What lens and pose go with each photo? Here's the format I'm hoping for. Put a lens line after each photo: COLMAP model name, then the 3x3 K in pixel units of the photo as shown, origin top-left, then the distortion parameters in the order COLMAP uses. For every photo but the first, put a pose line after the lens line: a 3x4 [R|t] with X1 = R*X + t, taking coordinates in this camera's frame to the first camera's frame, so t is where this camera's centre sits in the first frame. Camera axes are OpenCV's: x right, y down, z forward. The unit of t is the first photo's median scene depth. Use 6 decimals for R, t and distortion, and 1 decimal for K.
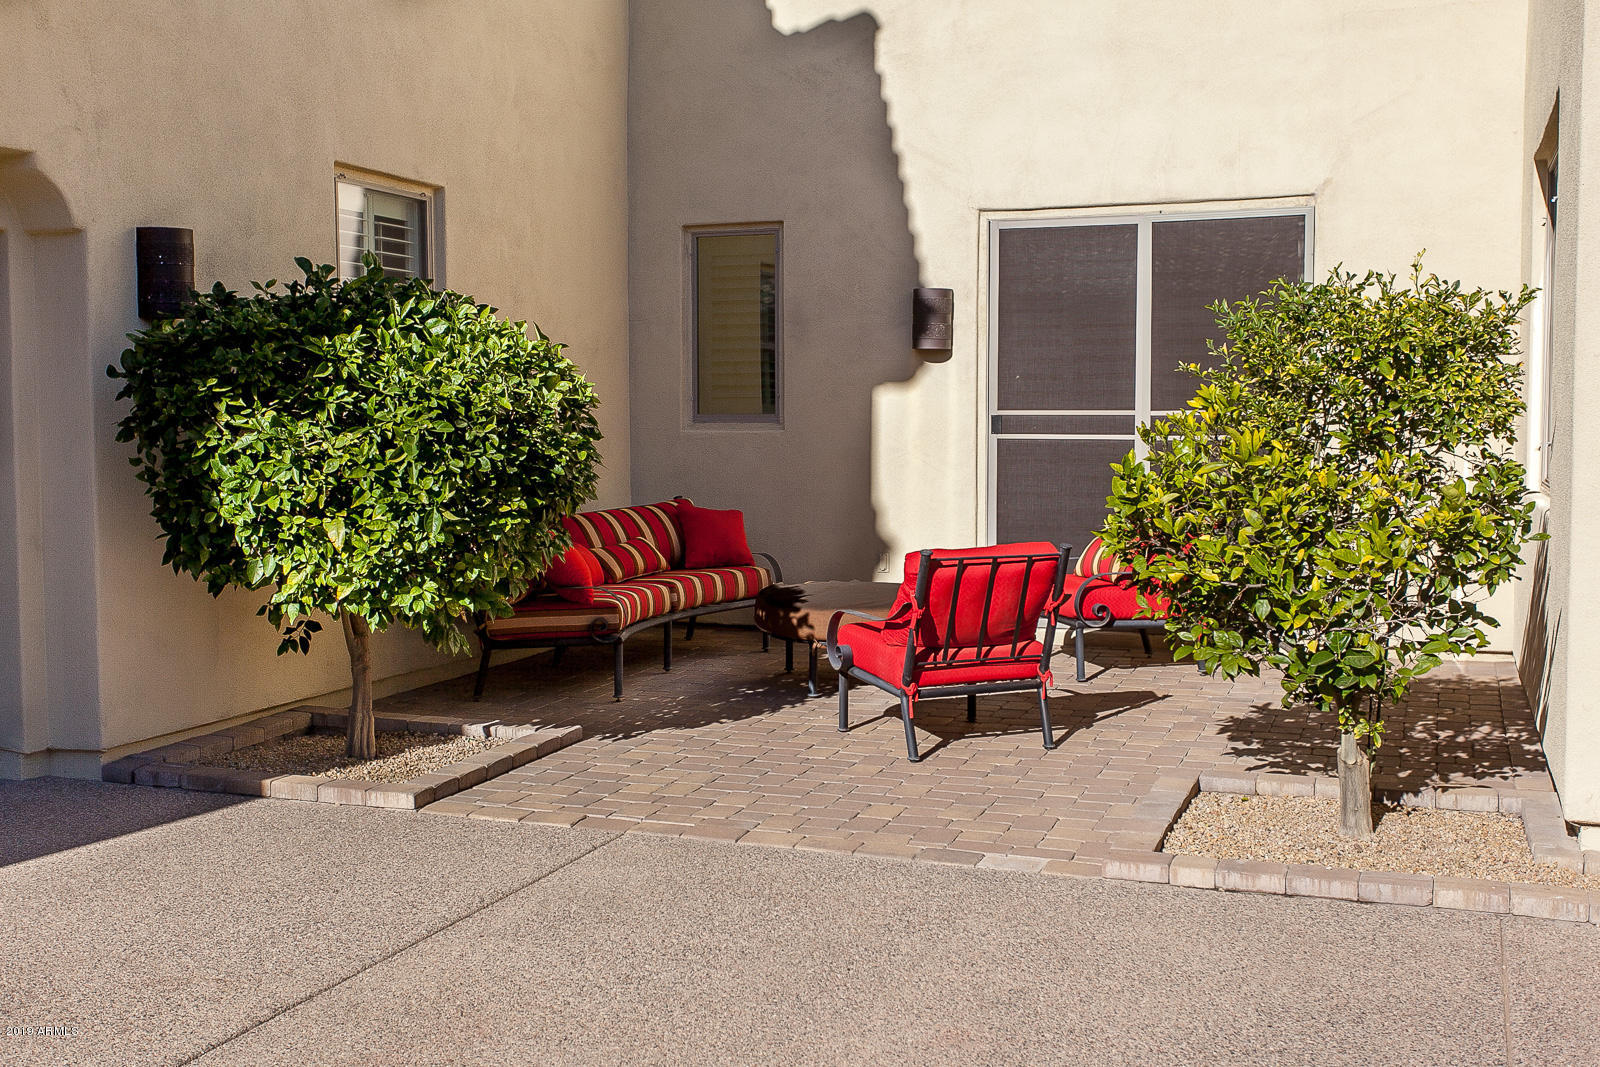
lens RADIAL K [[1785.8, 0, 798.5], [0, 1785.8, 534.2], [0, 0, 1]] dist [0.014602, 0.000000]
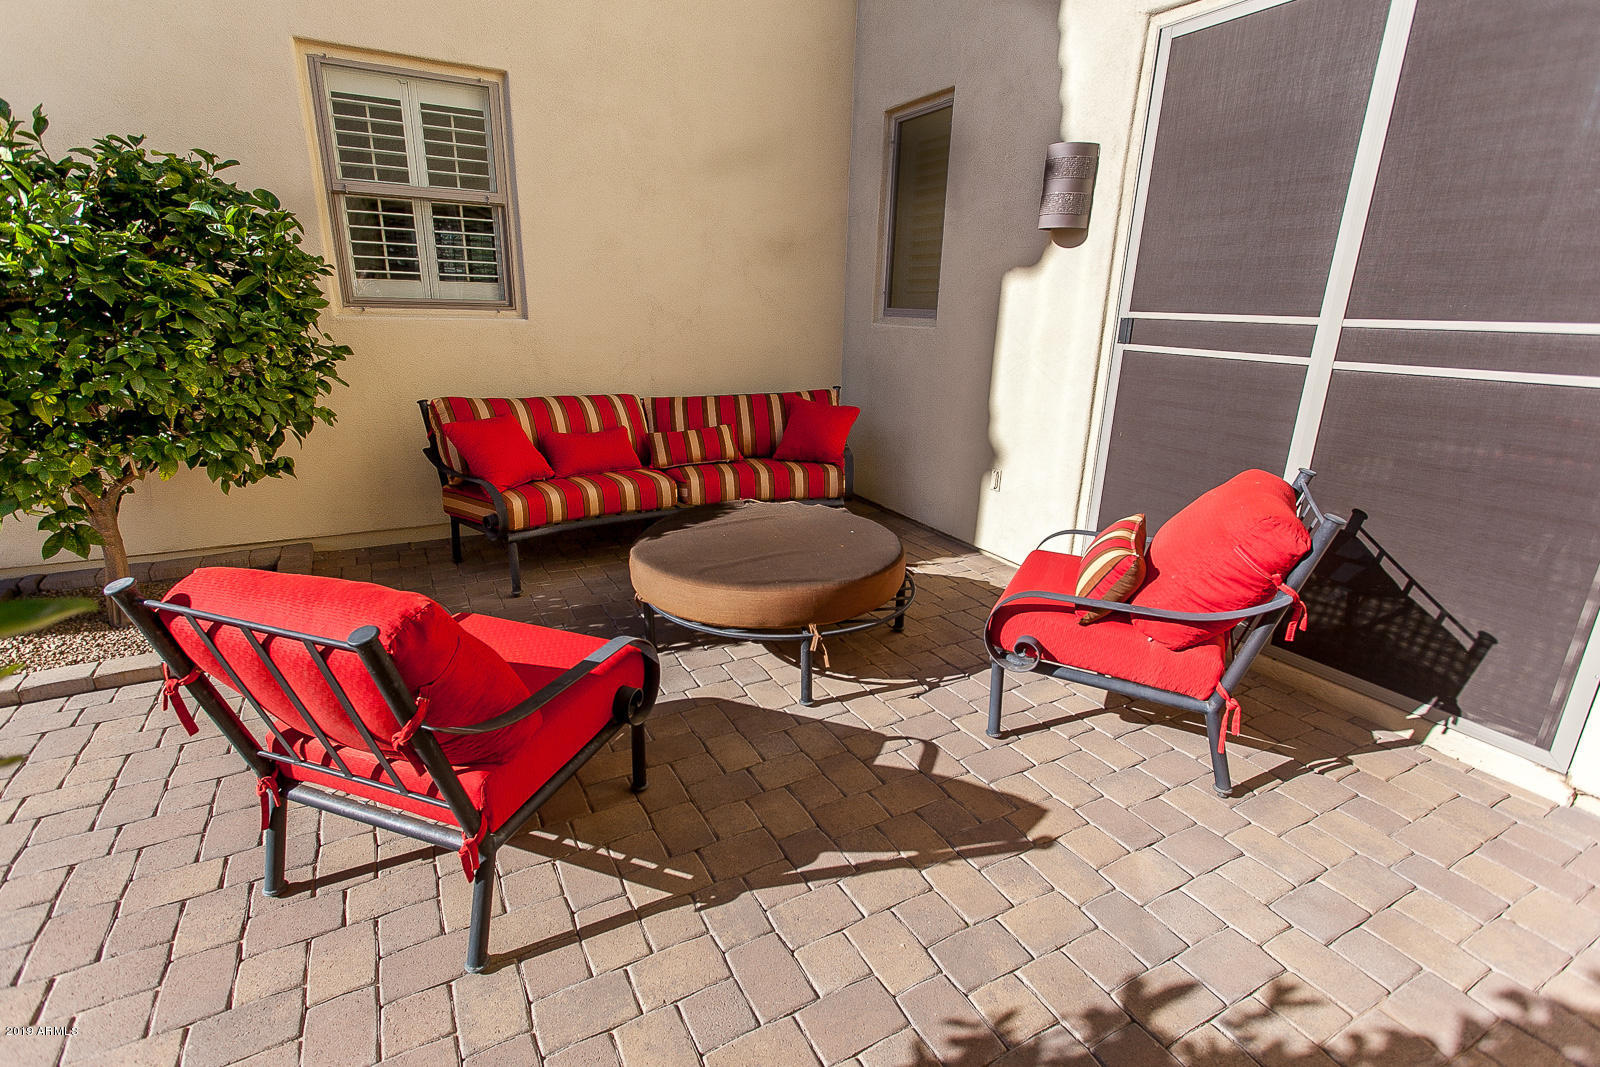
lens RADIAL K [[762.0, 0, 801.8], [0, 762.0, 535.0], [0, 0, 1]] dist [0.003182, 0.001569]
pose [[0.734118, 0.217804, -0.643142, 0.237664], [-0.070956, 0.966581, 0.246346, -0.047556], [0.675304, -0.135213, 0.725039, 0.659646]]
